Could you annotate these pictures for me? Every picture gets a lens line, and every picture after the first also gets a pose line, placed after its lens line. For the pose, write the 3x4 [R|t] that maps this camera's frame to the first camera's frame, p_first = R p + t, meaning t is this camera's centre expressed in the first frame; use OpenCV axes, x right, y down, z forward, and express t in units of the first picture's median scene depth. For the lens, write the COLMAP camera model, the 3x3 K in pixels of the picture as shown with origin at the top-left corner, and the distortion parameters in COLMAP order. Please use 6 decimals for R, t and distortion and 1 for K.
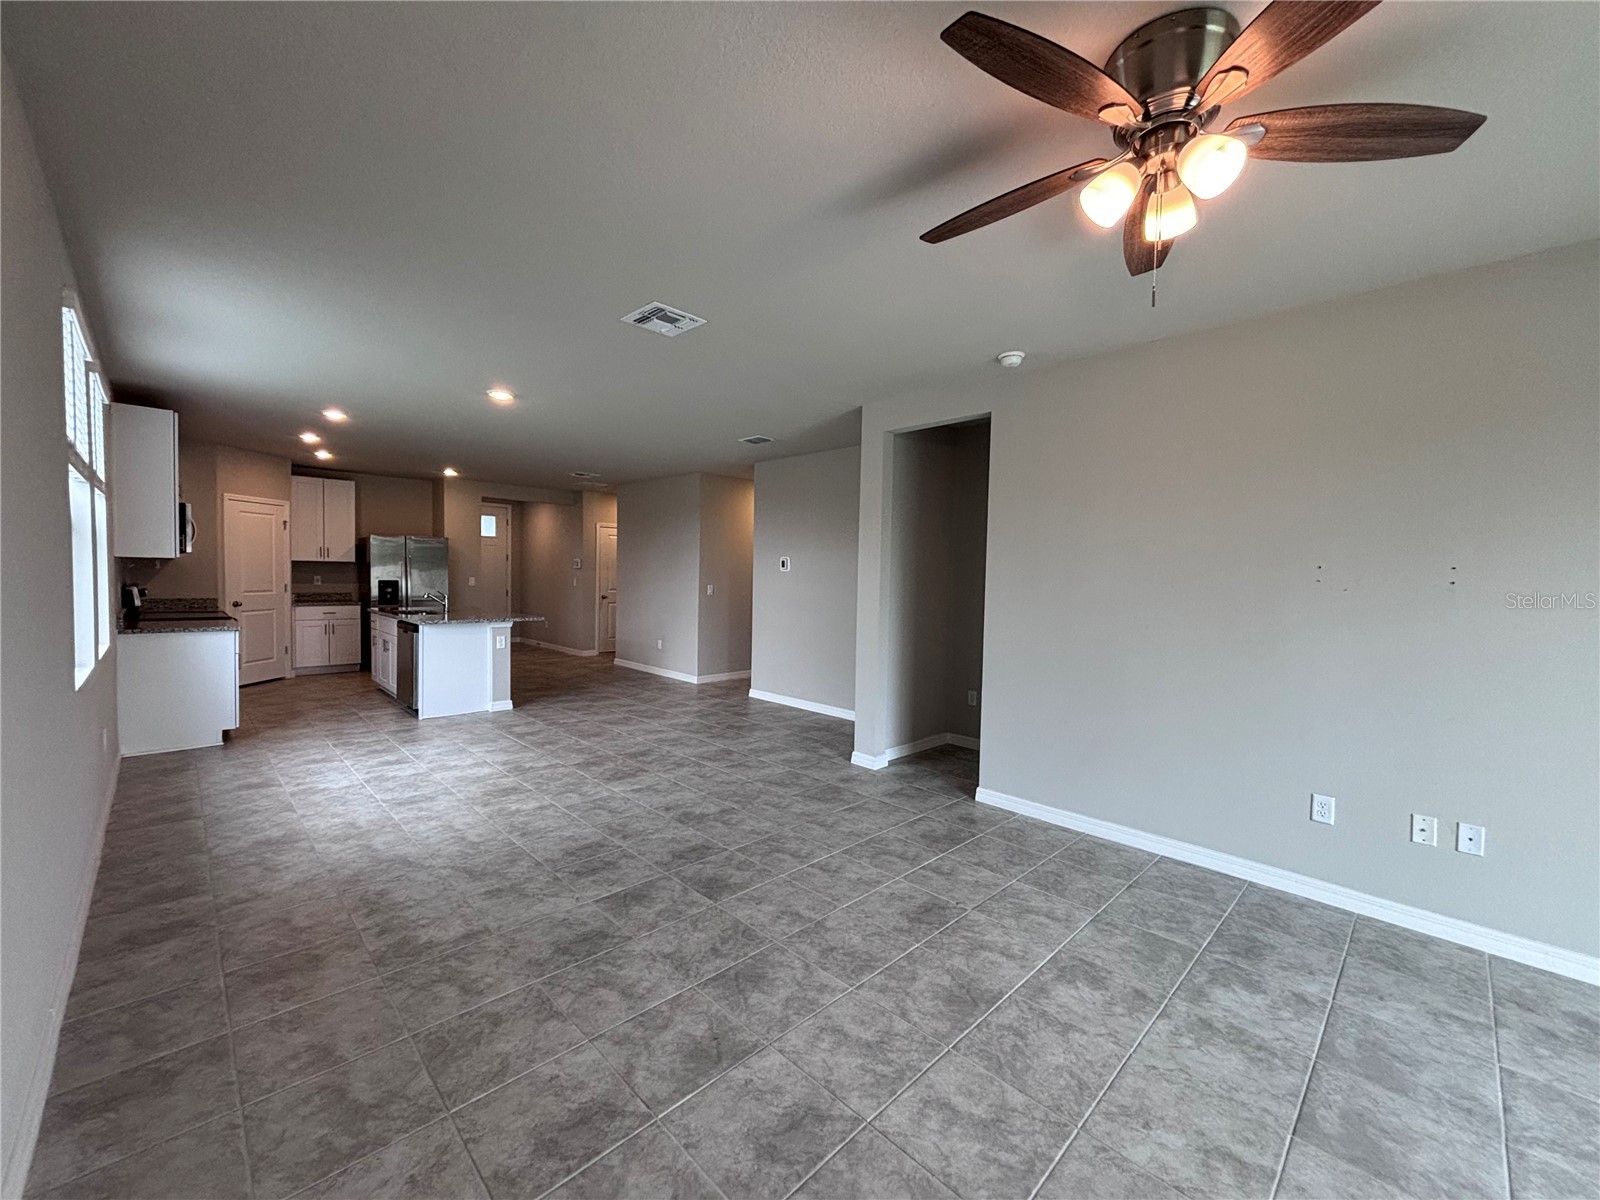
lens RADIAL K [[640.1, 0, 807.0], [0, 640.1, 598.6], [0, 0, 1]] dist [-0.015788, -0.000084]
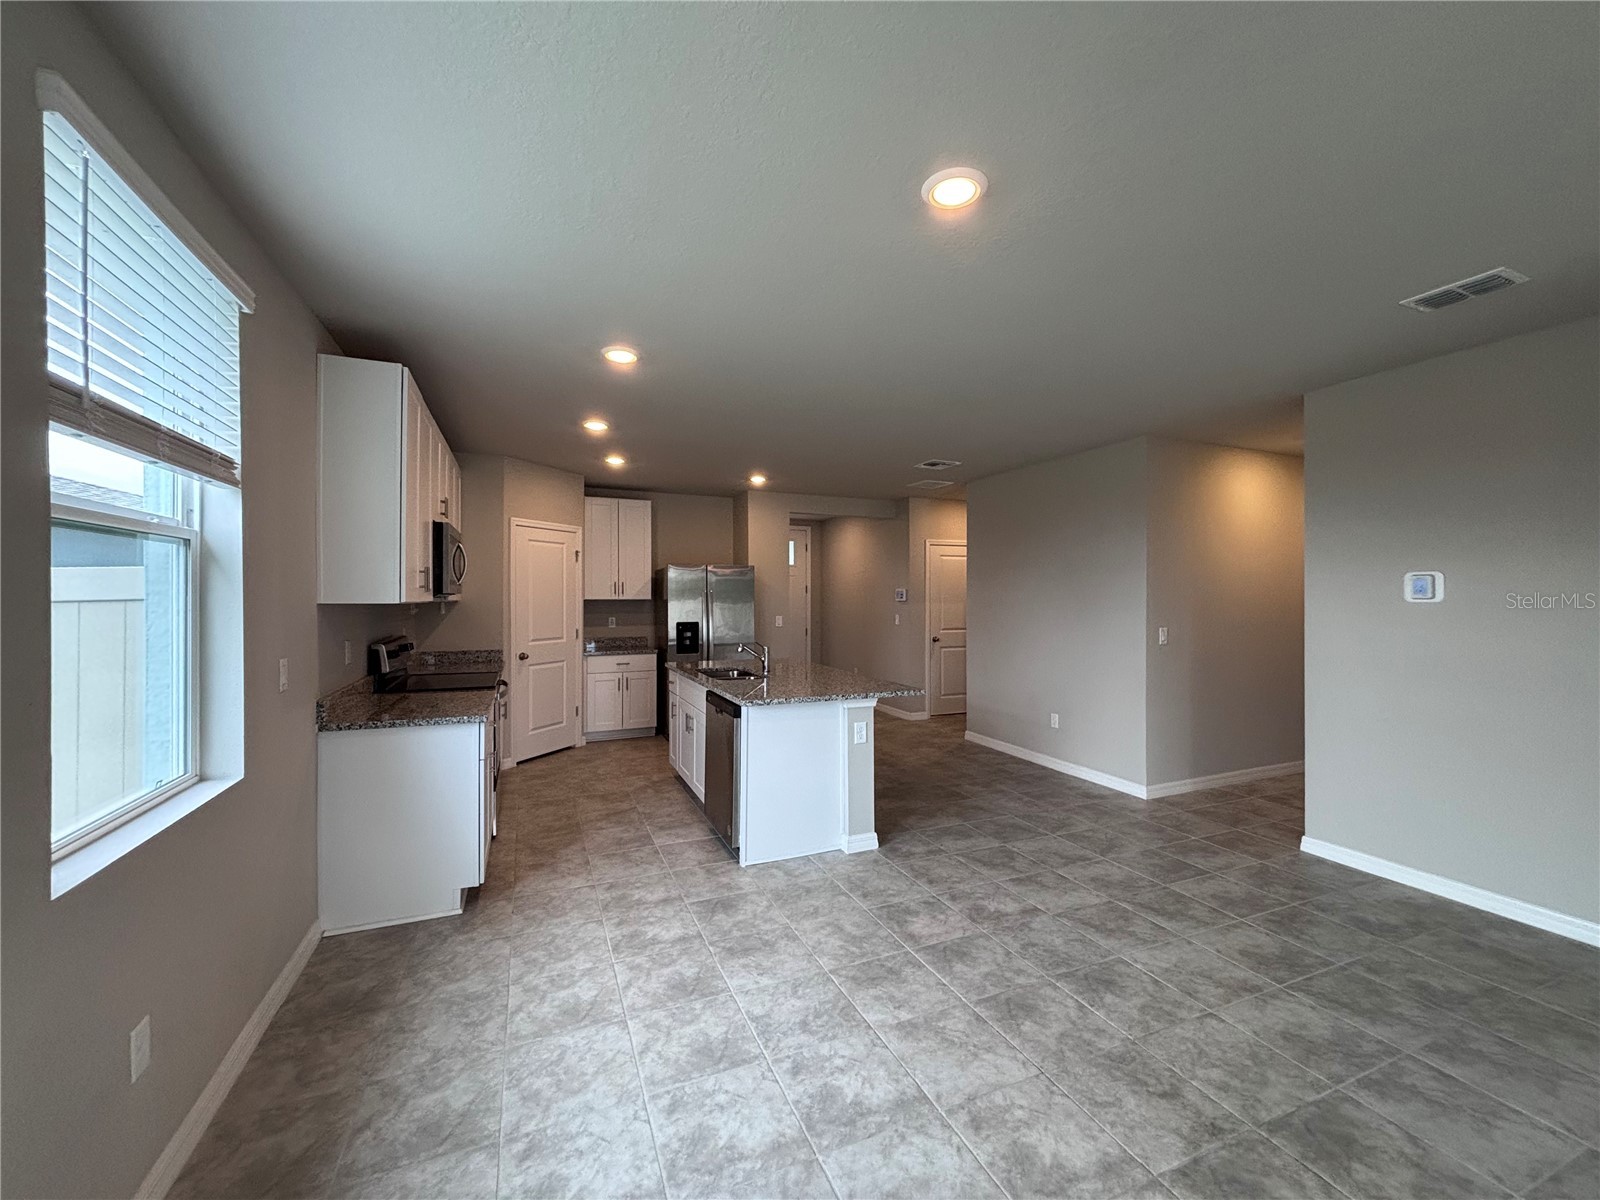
lens RADIAL K [[643.6, 0, 799.8], [0, 643.6, 595.0], [0, 0, 1]] dist [0.000499, 0.000083]
pose [[0.924746, -0.022018, -0.379947, -0.324297], [0.003518, 0.998777, -0.049317, -0.032013], [0.380568, 0.044269, 0.923693, 0.453810]]
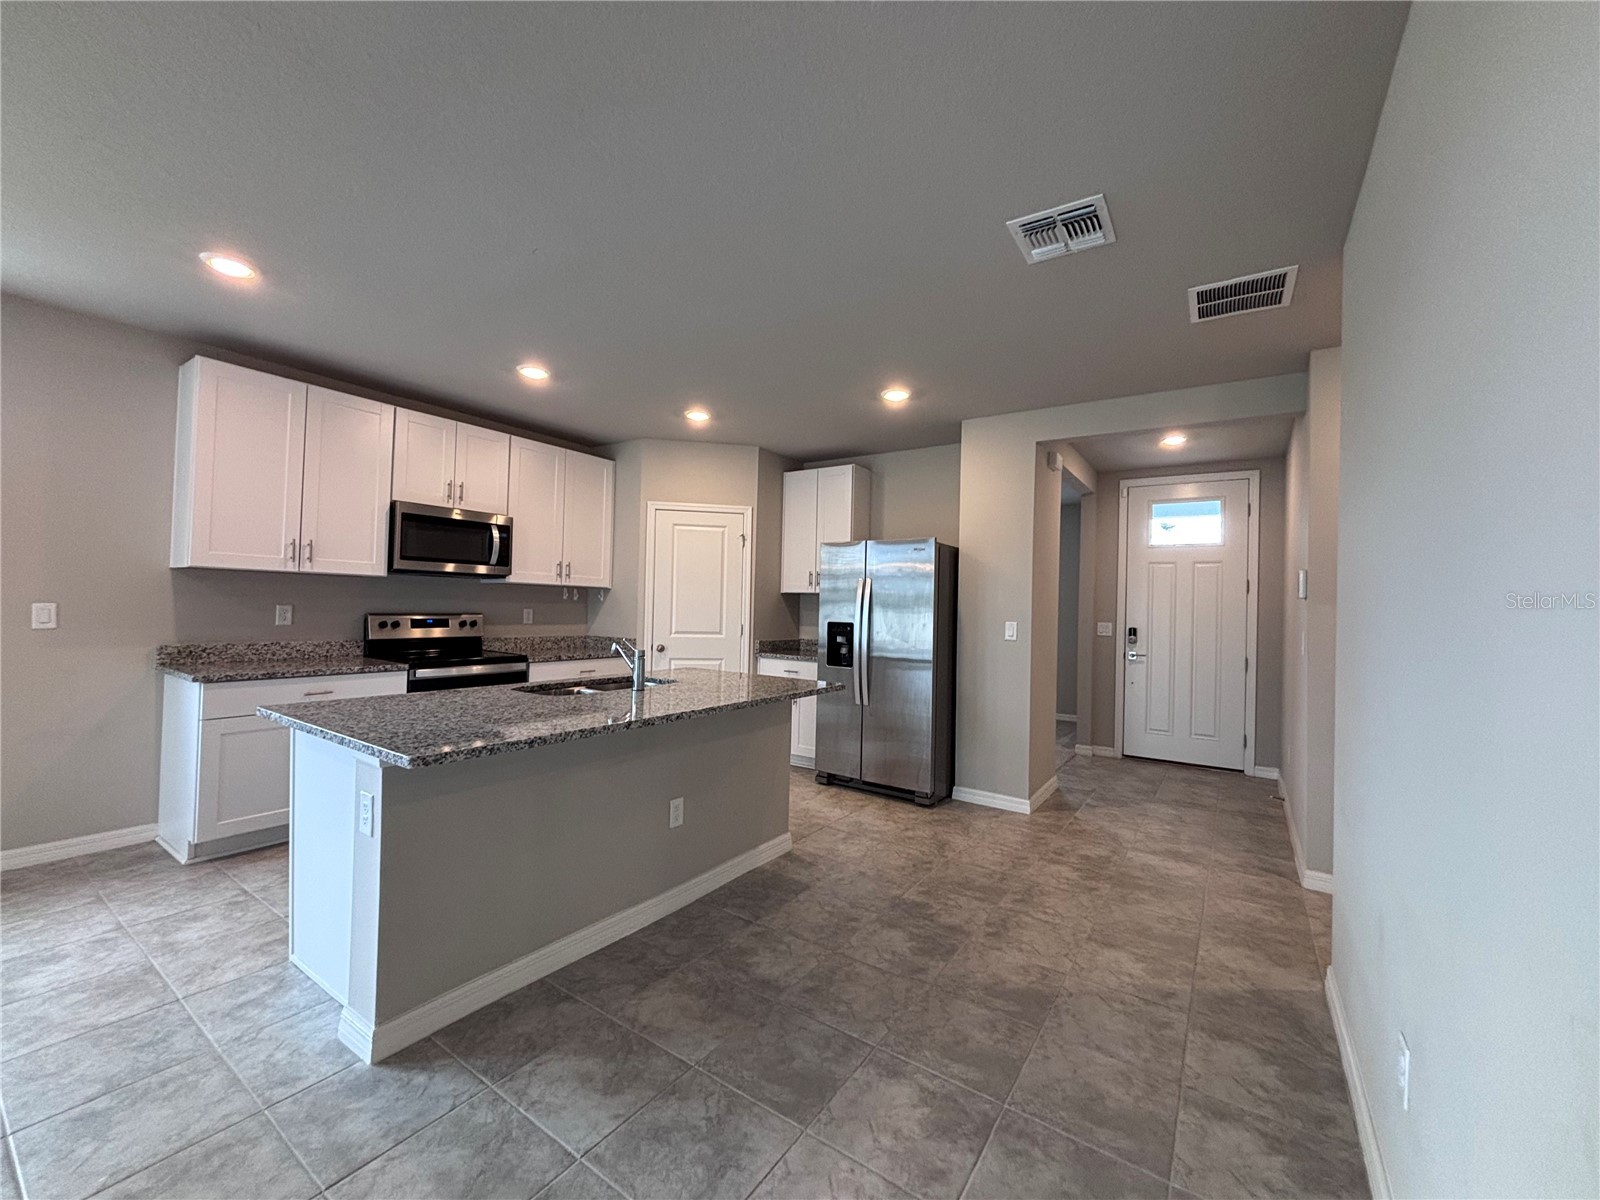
lens RADIAL K [[641.2, 0, 798.7], [0, 641.2, 594.9], [0, 0, 1]] dist [-0.000263, -0.000050]
pose [[0.177291, -0.036778, -0.983471, -0.156476], [-0.061788, 0.996914, -0.048419, -0.032980], [0.982217, 0.069351, 0.174471, 1.215101]]
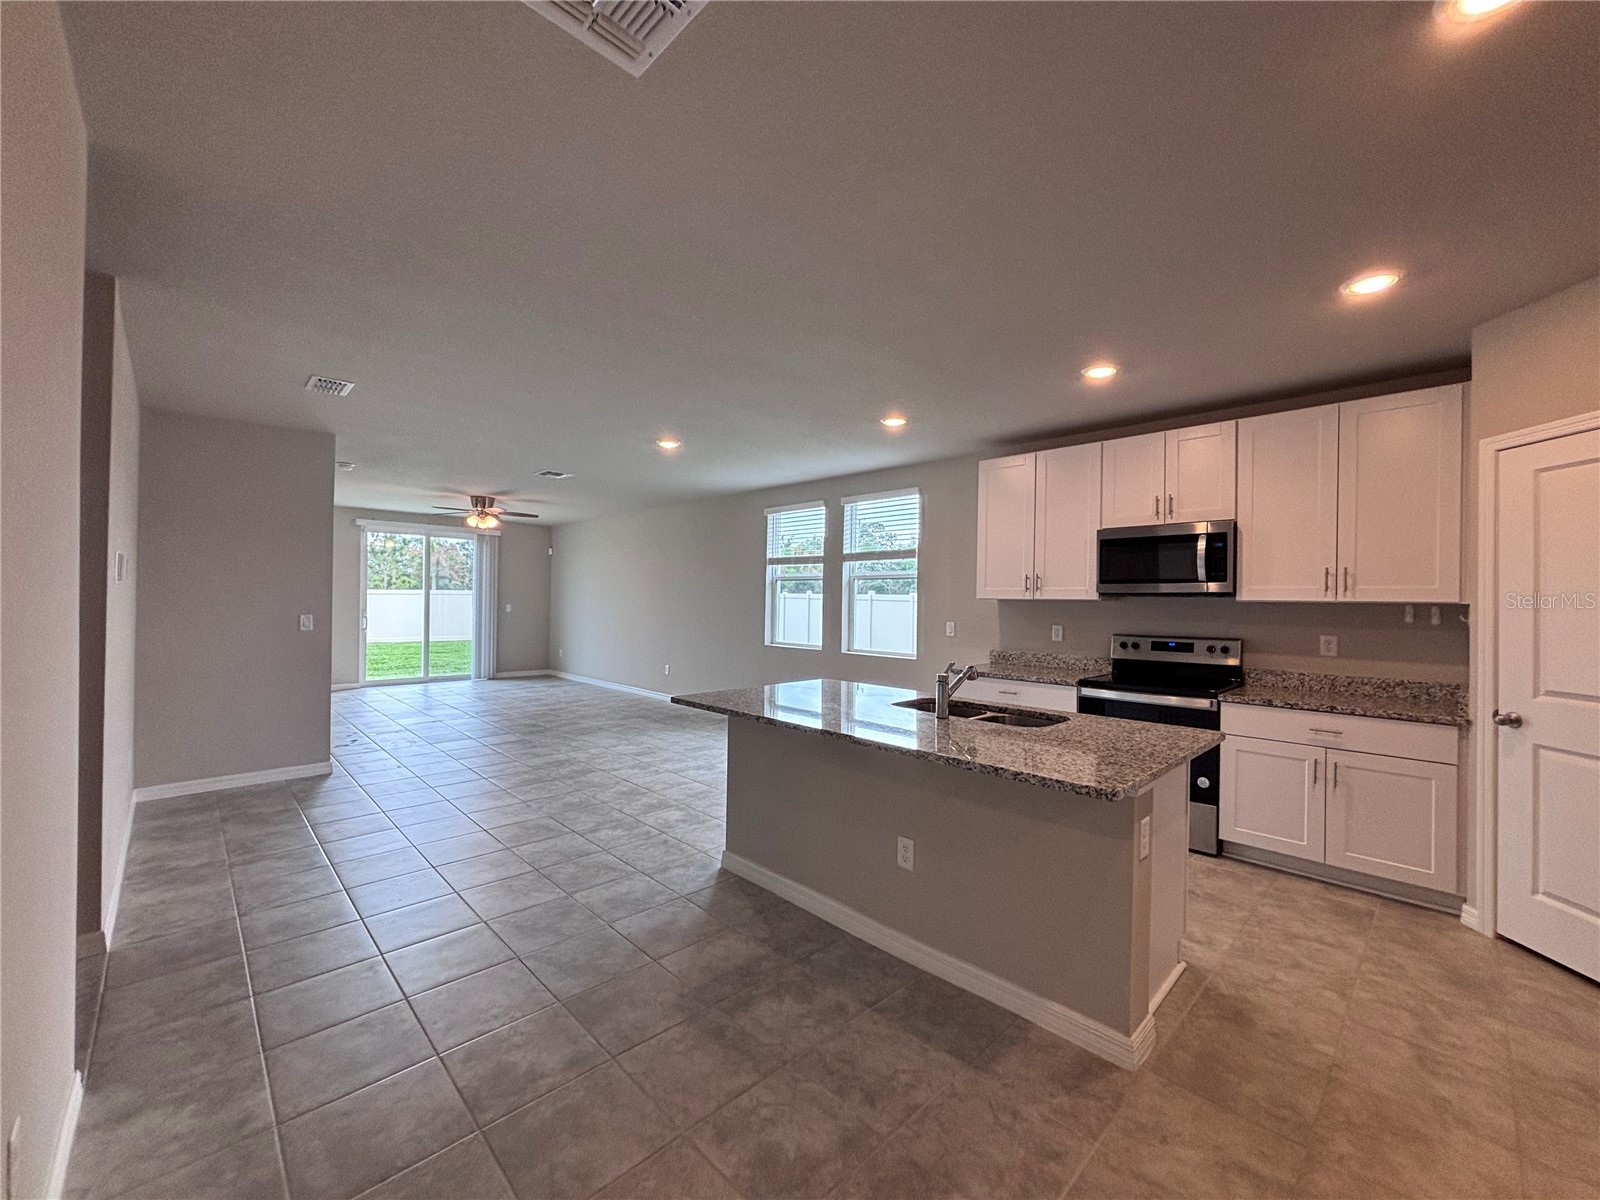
lens RADIAL K [[645.6, 0, 800.0], [0, 645.6, 600.0], [0, 0, 1]] dist [0.007441, 0.000391]
pose [[-0.999272, -0.034595, 0.016084, -0.571256], [-0.033921, 0.998607, 0.040412, -0.076601], [-0.017459, 0.039837, -0.999054, 1.650392]]
